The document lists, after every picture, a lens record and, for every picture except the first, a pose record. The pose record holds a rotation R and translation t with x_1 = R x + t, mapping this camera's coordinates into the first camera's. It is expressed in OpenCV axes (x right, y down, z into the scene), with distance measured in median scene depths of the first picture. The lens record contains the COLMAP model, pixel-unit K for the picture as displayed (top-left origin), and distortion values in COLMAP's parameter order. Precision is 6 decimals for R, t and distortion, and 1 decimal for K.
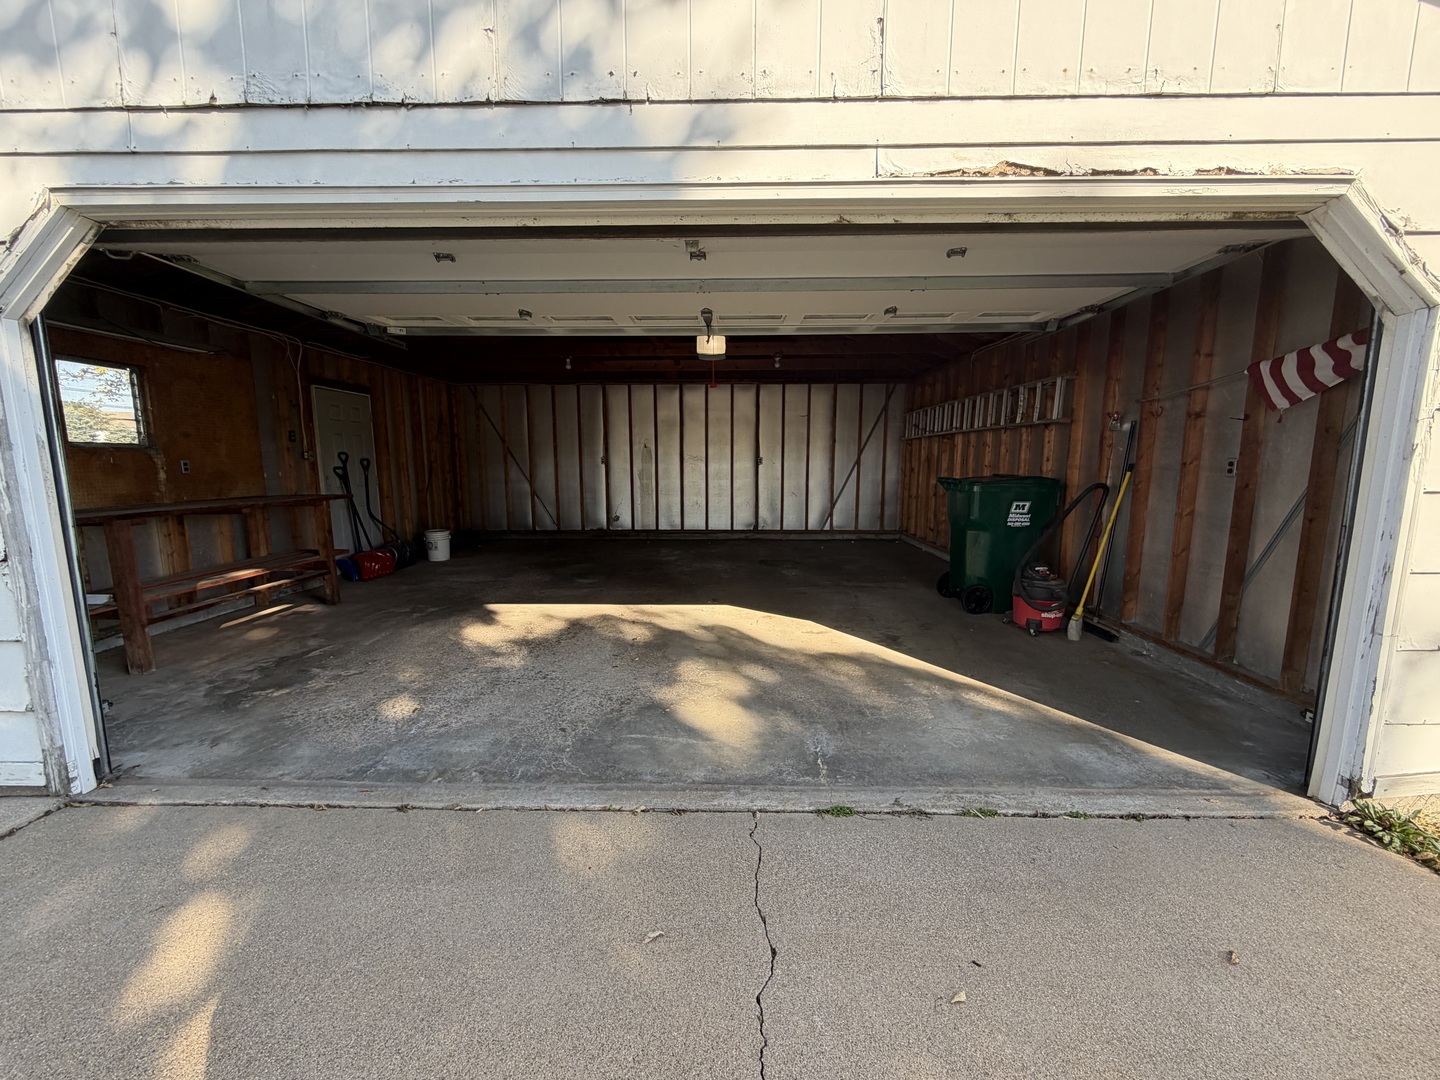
lens RADIAL K [[582.9, 0, 715.1], [0, 582.9, 539.0], [0, 0, 1]] dist [-0.000038, 0.000049]
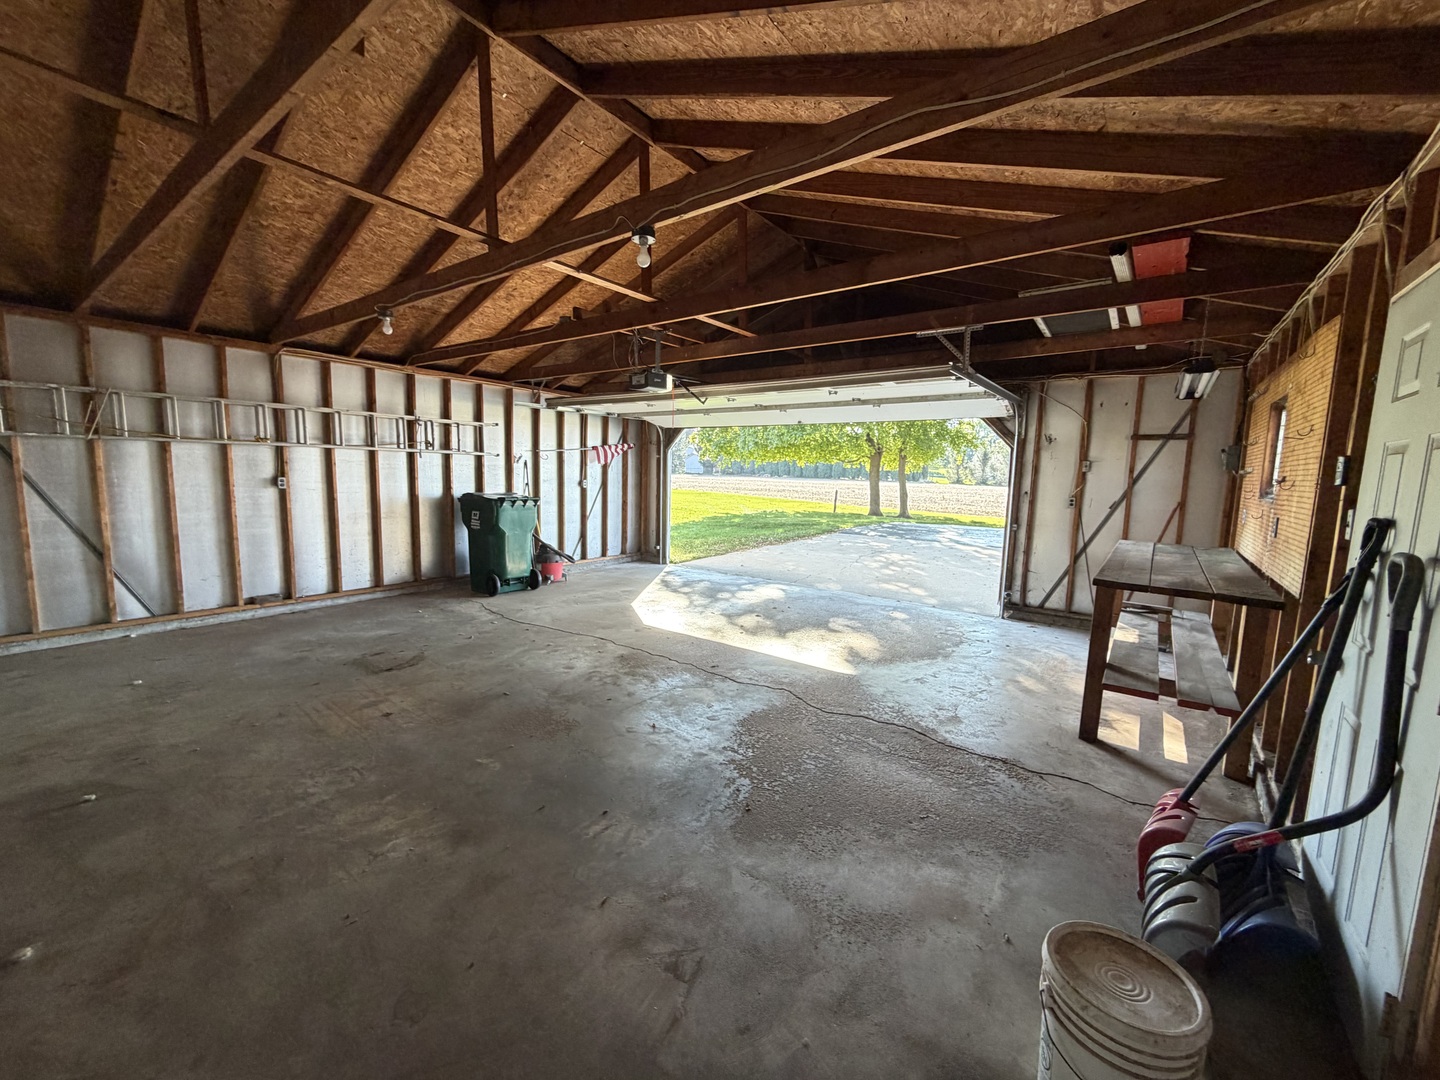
lens RADIAL K [[582.9, 0, 715.1], [0, 582.9, 539.0], [0, 0, 1]] dist [-0.000038, 0.000049]
pose [[-0.802664, -0.099783, 0.588026, -0.836529], [0.074740, 0.961307, 0.265147, -0.372660], [-0.591731, 0.256772, -0.764148, 2.015736]]
